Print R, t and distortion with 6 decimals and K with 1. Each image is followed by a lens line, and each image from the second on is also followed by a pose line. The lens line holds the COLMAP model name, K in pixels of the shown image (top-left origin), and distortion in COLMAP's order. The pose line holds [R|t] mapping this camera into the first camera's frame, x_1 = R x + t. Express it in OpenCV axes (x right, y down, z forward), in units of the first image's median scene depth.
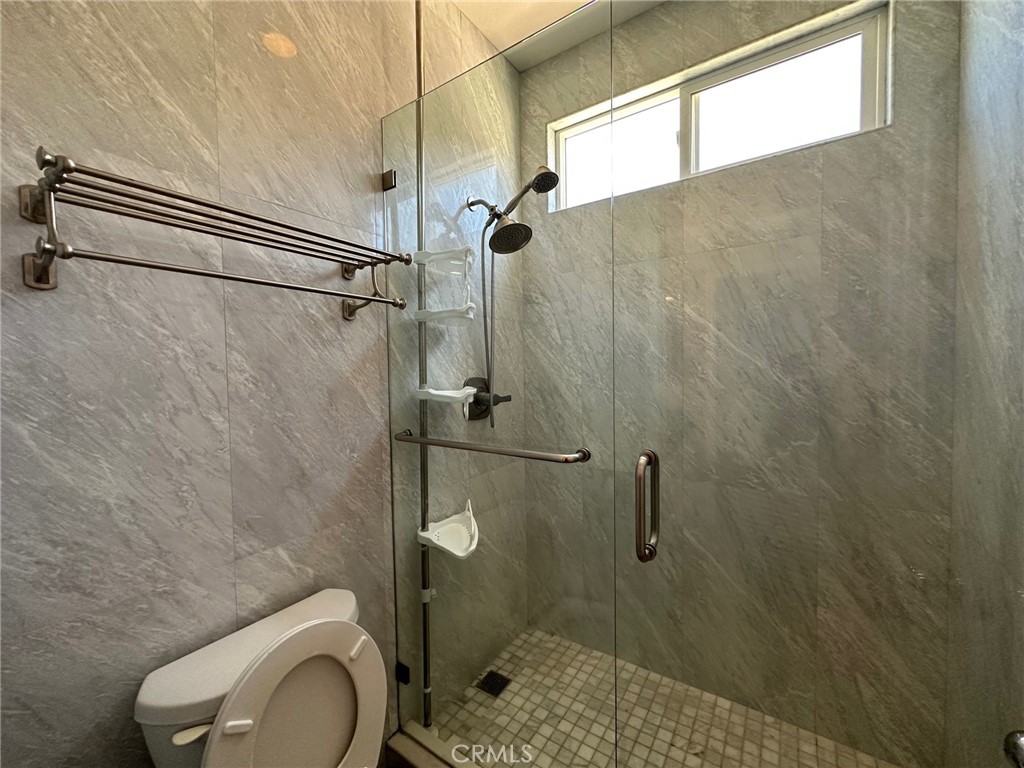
lens RADIAL K [[410.0, 0, 519.1], [0, 410.0, 385.8], [0, 0, 1]] dist [-0.003542, 0.000554]
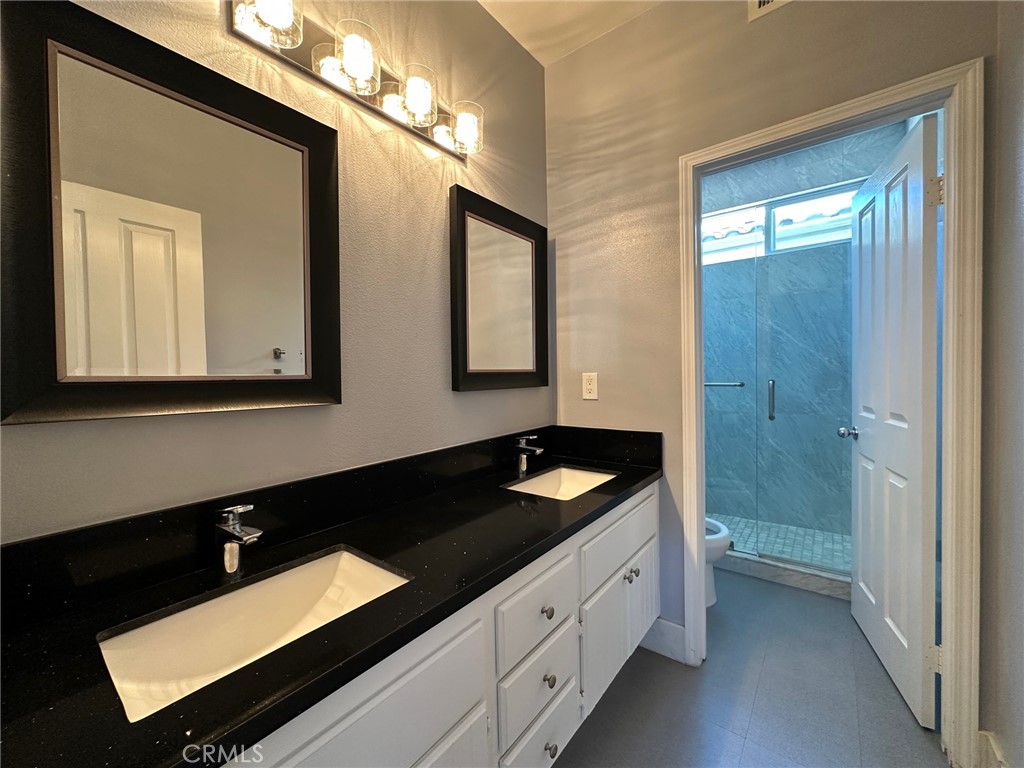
lens RADIAL K [[410.0, 0, 517.6], [0, 410.0, 382.2], [0, 0, 1]] dist [-0.003542, 0.000554]
pose [[0.998006, 0.002501, -0.063074, -0.651705], [-0.003574, 0.999851, -0.016905, 0.127697], [0.063022, 0.017097, 0.997866, -0.986378]]
